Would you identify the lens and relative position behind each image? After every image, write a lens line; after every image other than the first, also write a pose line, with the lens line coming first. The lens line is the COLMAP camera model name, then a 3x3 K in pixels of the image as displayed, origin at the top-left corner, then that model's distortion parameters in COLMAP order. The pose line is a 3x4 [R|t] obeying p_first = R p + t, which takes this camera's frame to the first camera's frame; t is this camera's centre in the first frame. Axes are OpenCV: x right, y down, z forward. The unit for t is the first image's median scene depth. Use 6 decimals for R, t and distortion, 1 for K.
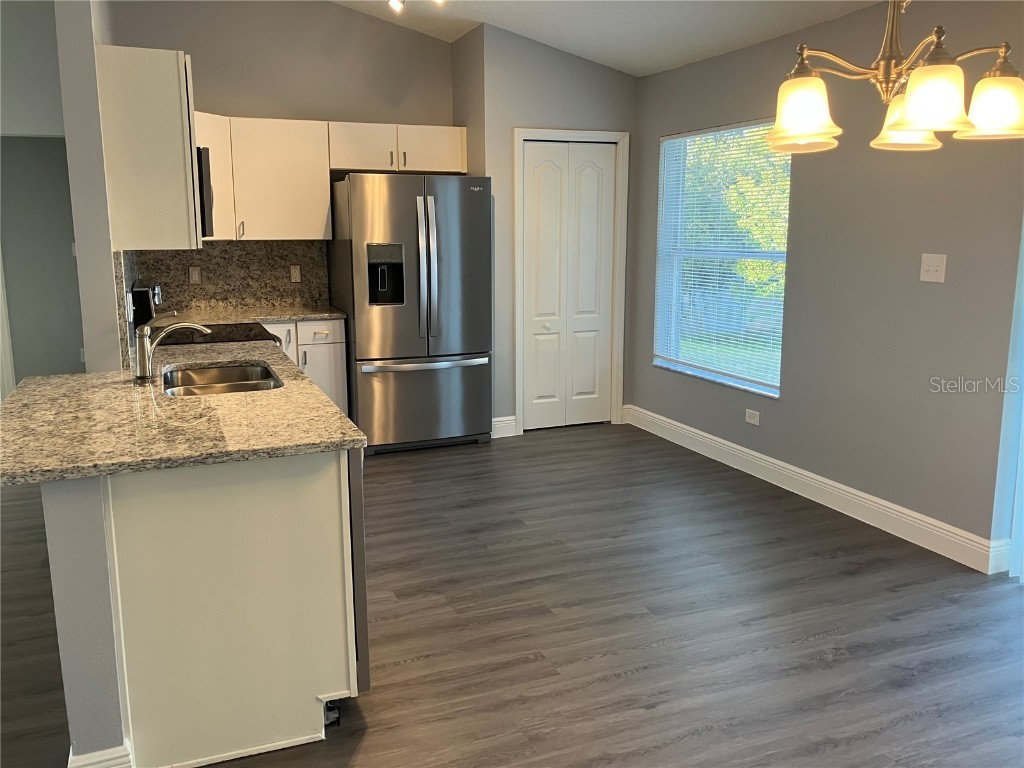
lens RADIAL K [[829.2, 0, 512.0], [0, 829.2, 384.0], [0, 0, 1]] dist [0.098226, -0.185482]
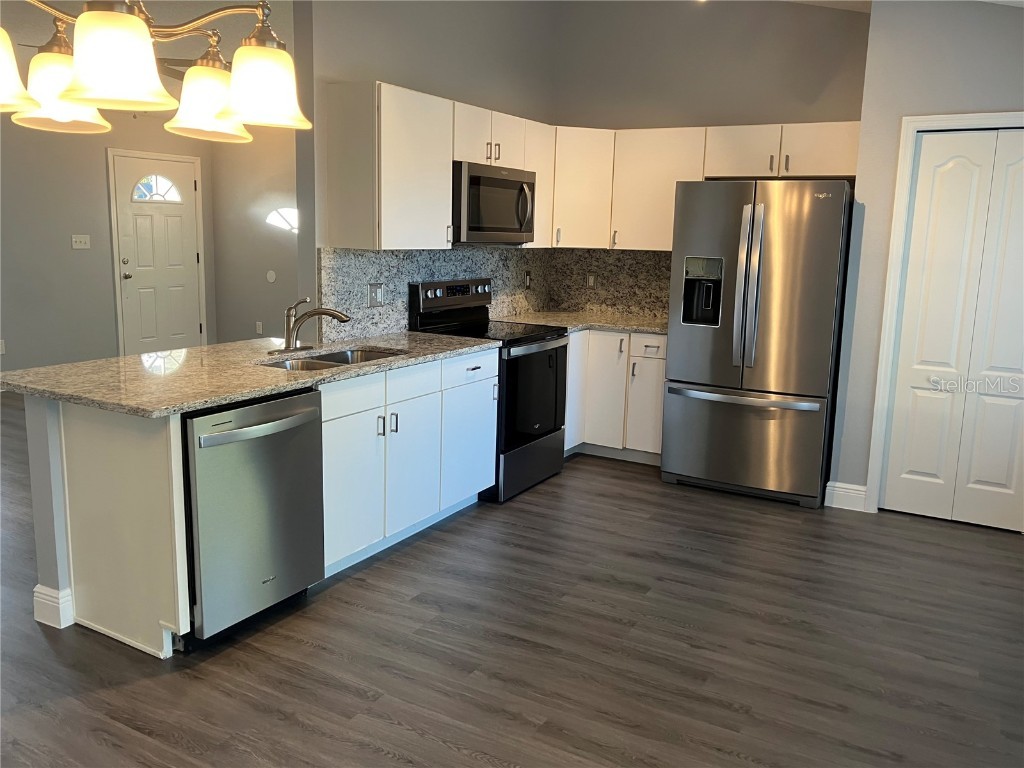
lens RADIAL K [[829.2, 0, 512.0], [0, 829.2, 384.0], [0, 0, 1]] dist [0.098226, -0.185482]
pose [[0.623521, 0.163489, -0.764522, 0.416598], [-0.174309, 0.982347, 0.067908, -0.056221], [0.762128, 0.090921, 0.641011, 0.260179]]
